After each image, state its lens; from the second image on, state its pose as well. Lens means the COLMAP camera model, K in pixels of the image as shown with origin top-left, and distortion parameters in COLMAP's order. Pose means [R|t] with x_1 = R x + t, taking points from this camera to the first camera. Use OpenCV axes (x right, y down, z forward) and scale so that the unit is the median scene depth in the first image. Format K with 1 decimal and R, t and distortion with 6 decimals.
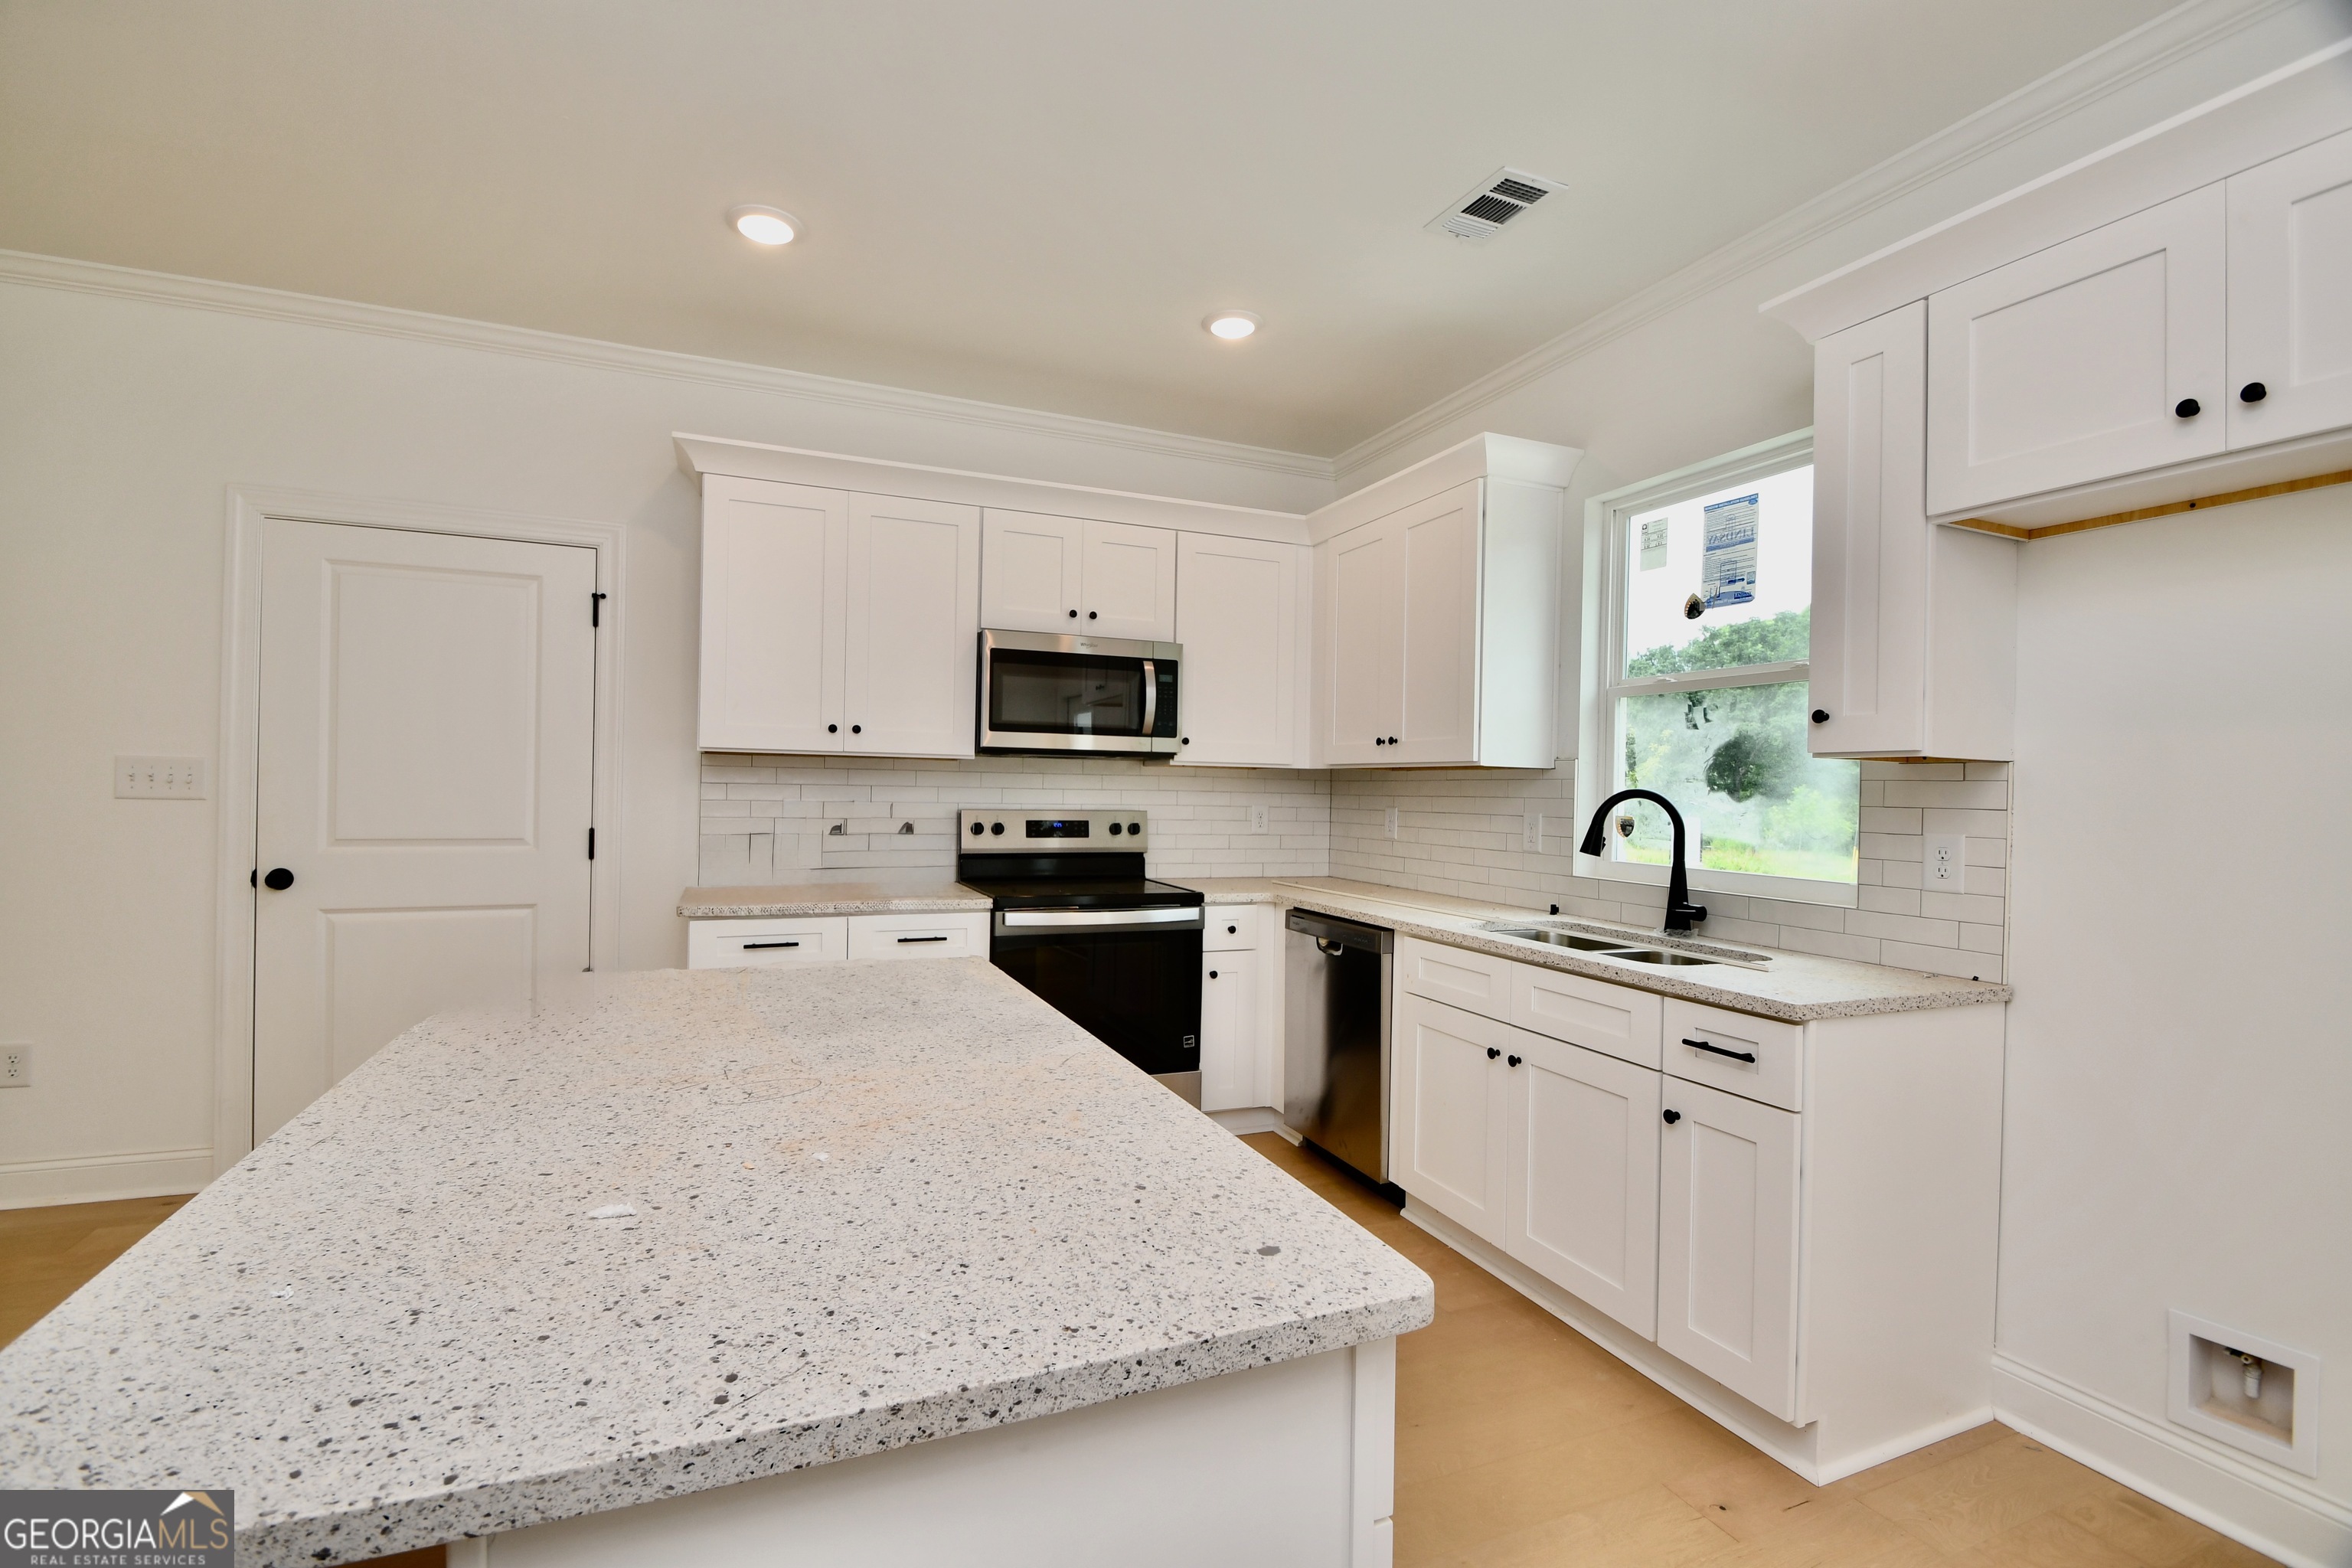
lens RADIAL K [[1024.7, 0, 1155.3], [0, 1024.7, 790.6], [0, 0, 1]] dist [0.015662, -0.017455]
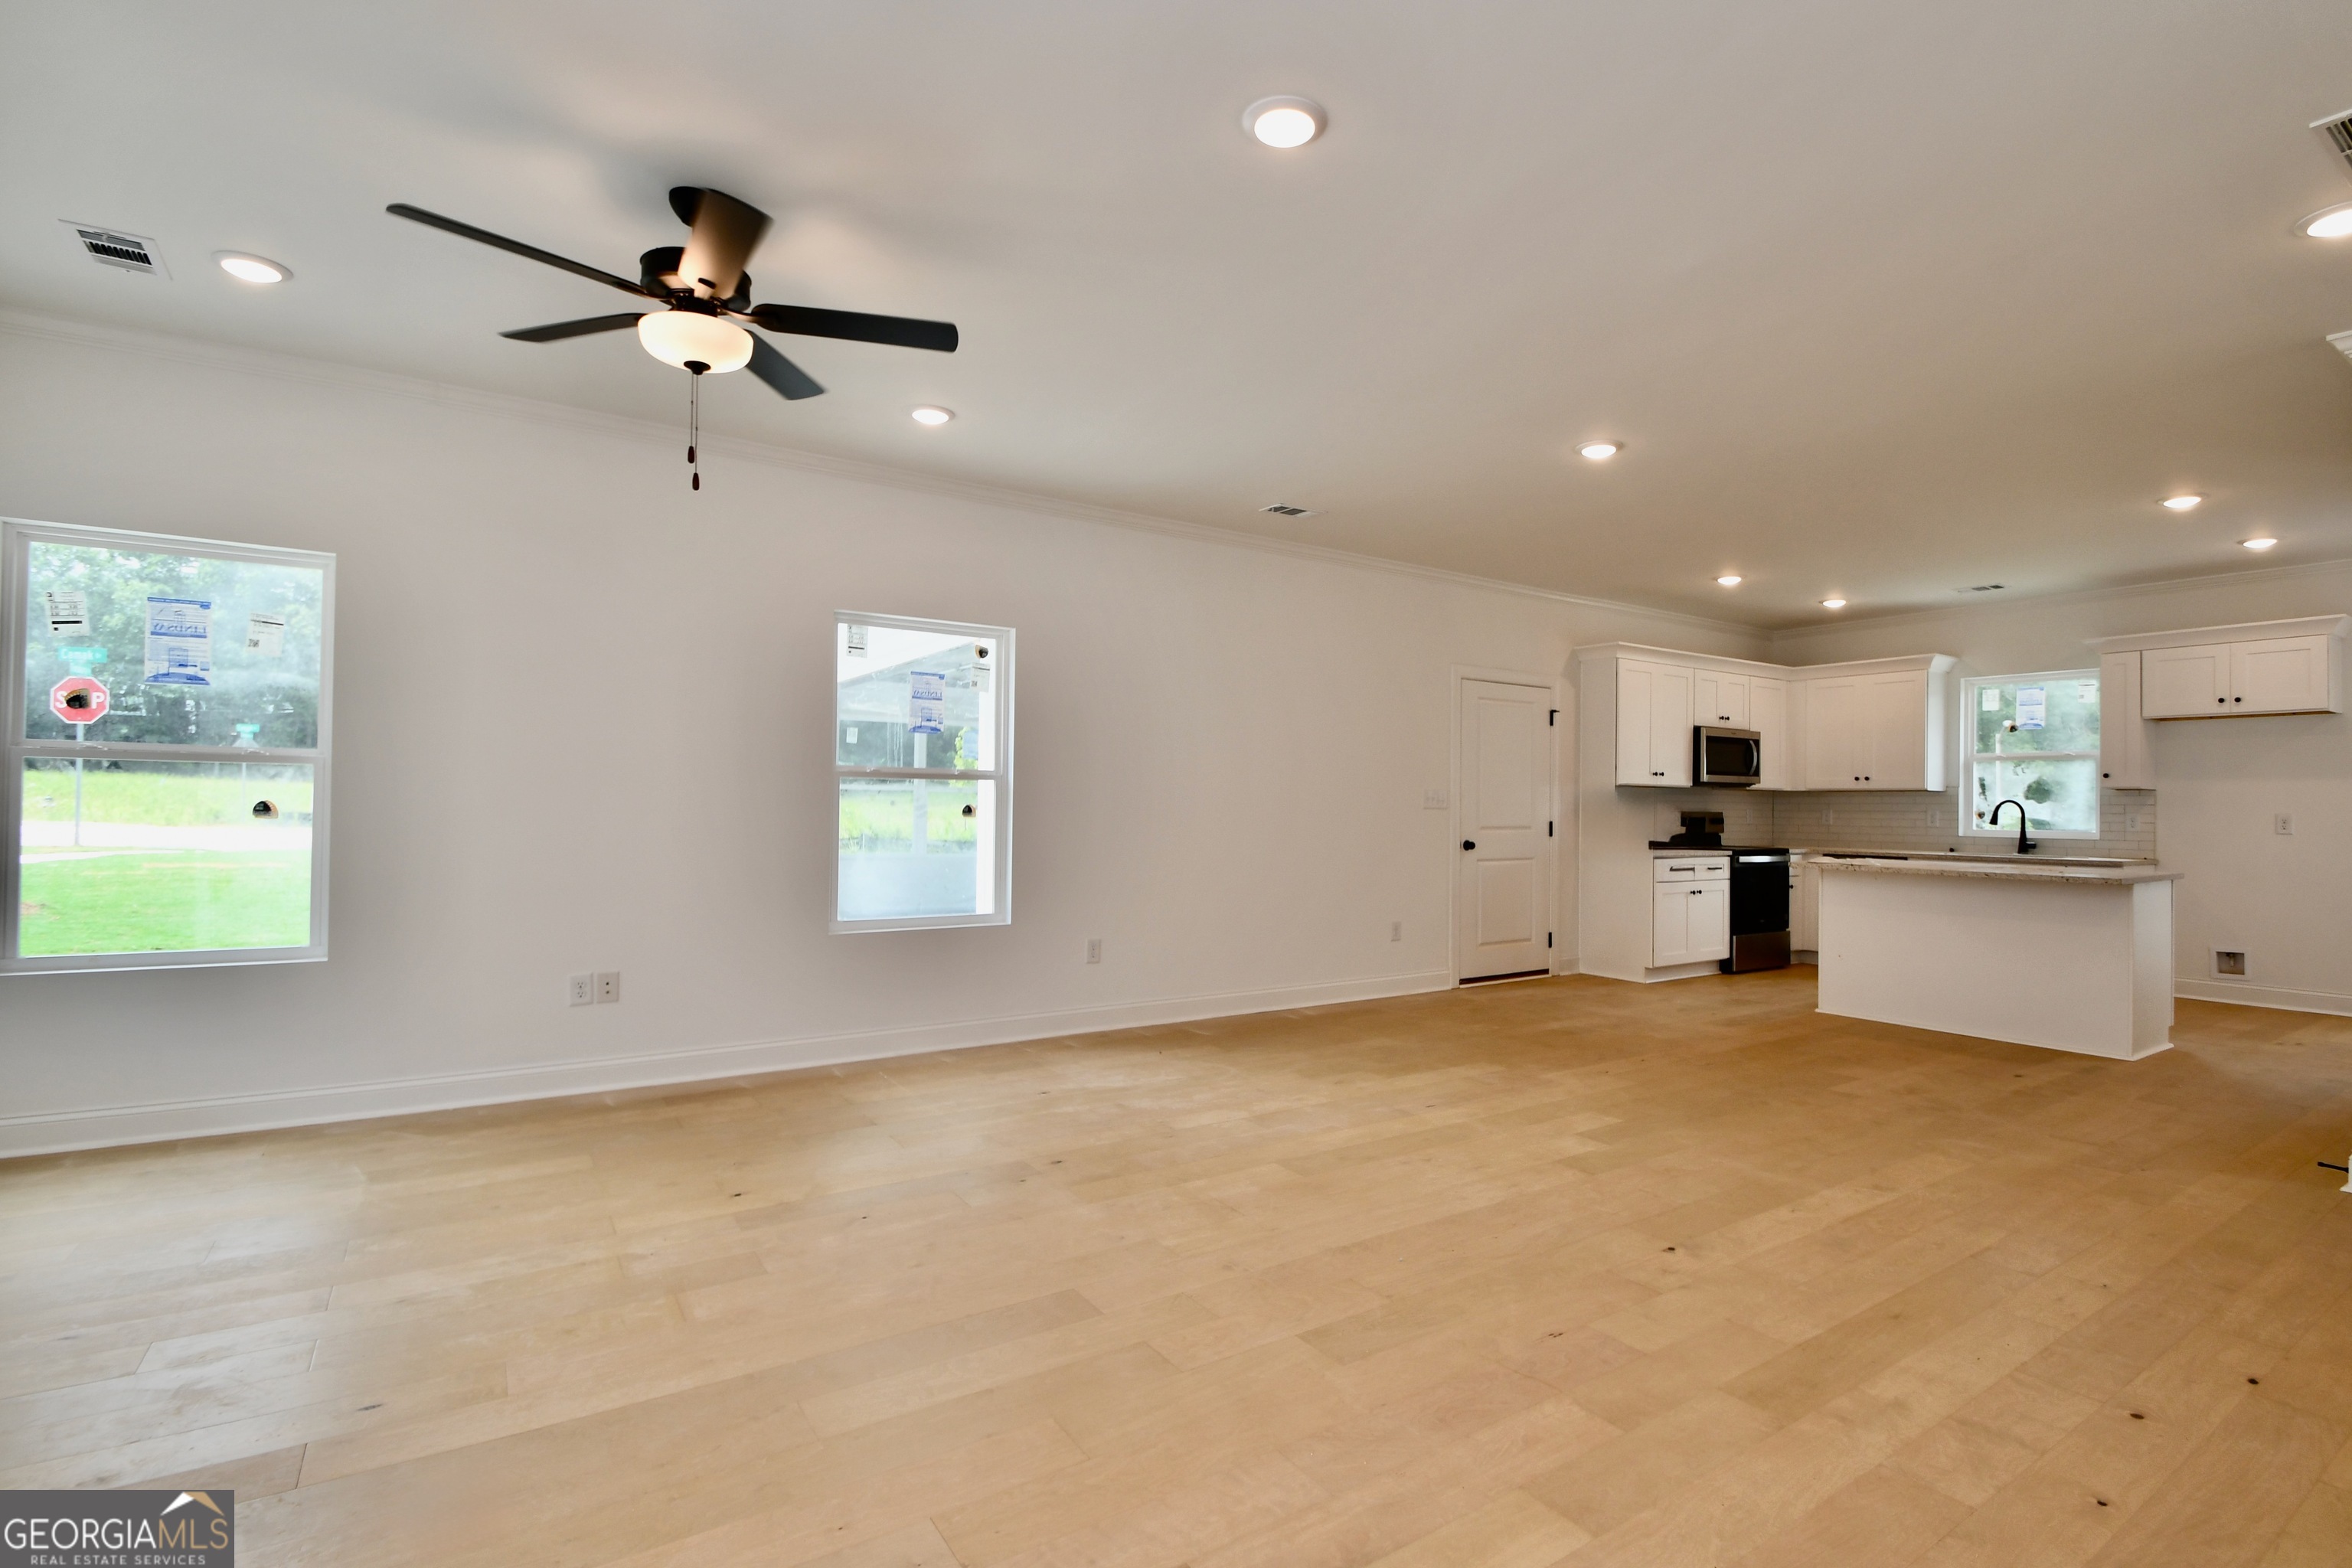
lens RADIAL K [[1098.7, 0, 1241.0], [0, 1098.7, 794.0], [0, 0, 1]] dist [0.018057, -0.023006]
pose [[0.975809, -0.006133, 0.218537, -1.686526], [0.008217, 0.999929, -0.008628, -0.005269], [-0.218469, 0.010216, 0.975791, -1.076854]]
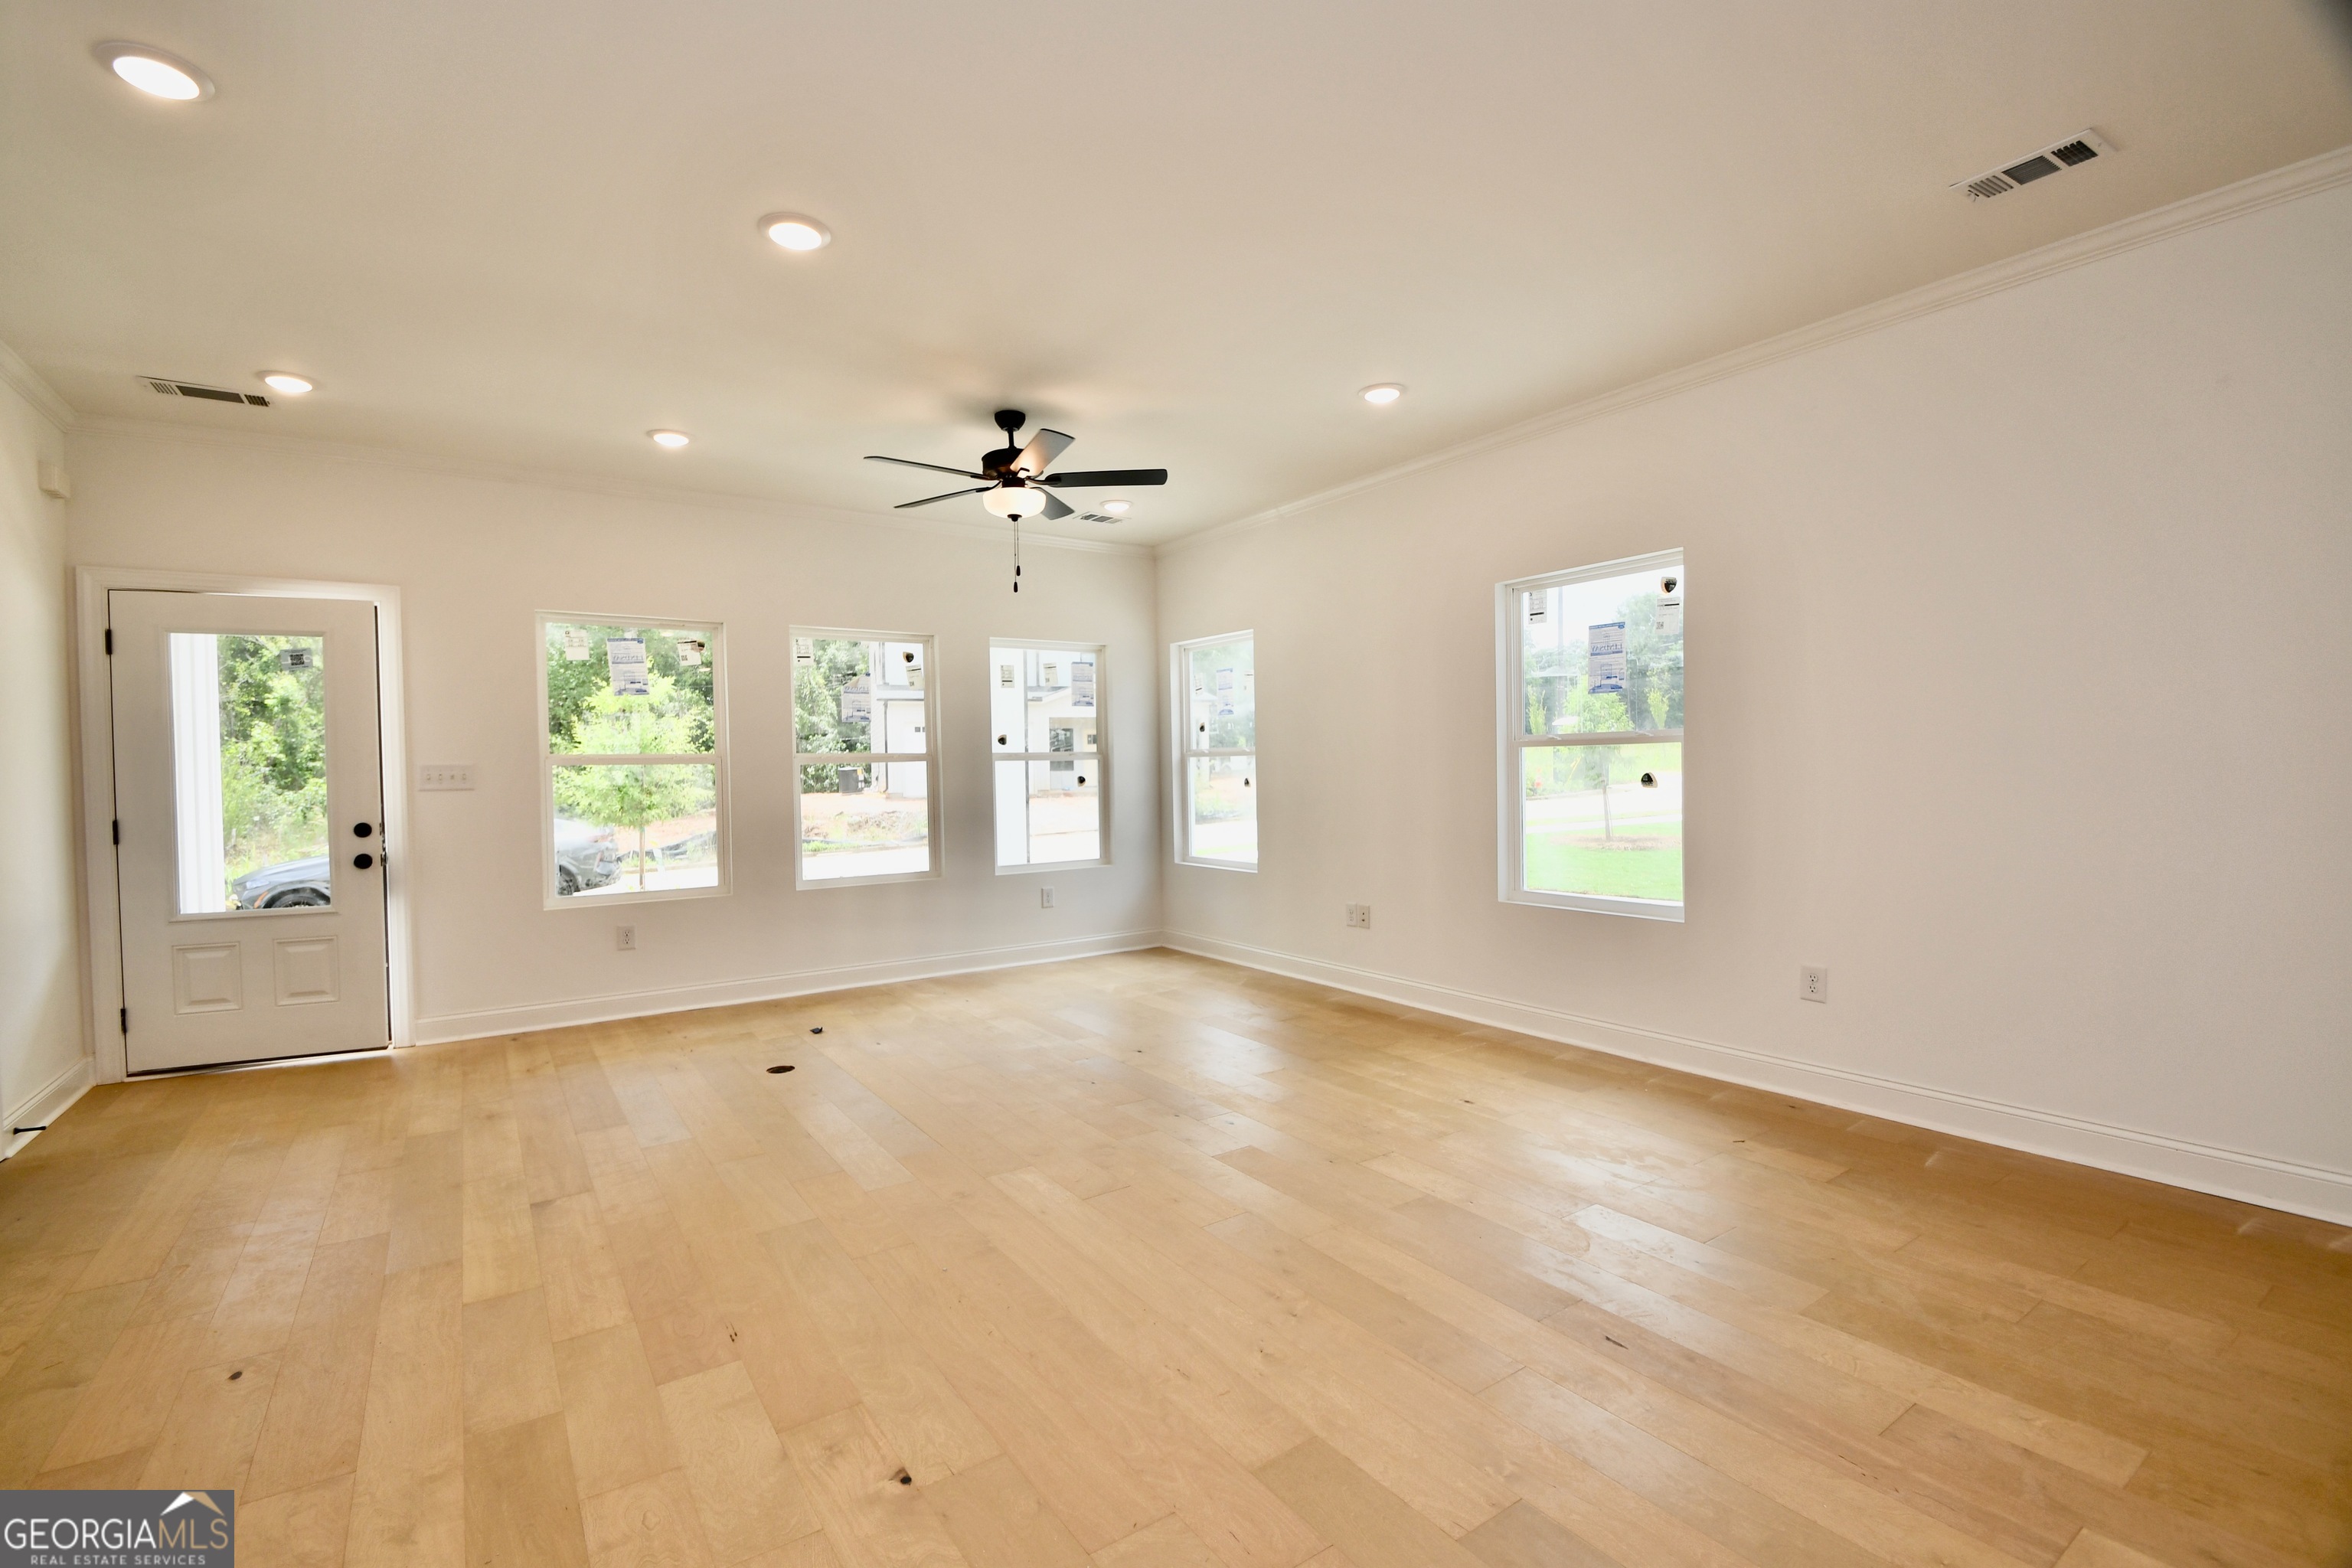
lens RADIAL K [[1024.7, 0, 1155.3], [0, 1024.7, 790.6], [0, 0, 1]] dist [0.015662, -0.017455]
pose [[0.201343, -0.002626, -0.979517, -0.624012], [0.018915, 0.999820, 0.001208, 0.001981], [0.979338, -0.018771, 0.201357, -0.268999]]
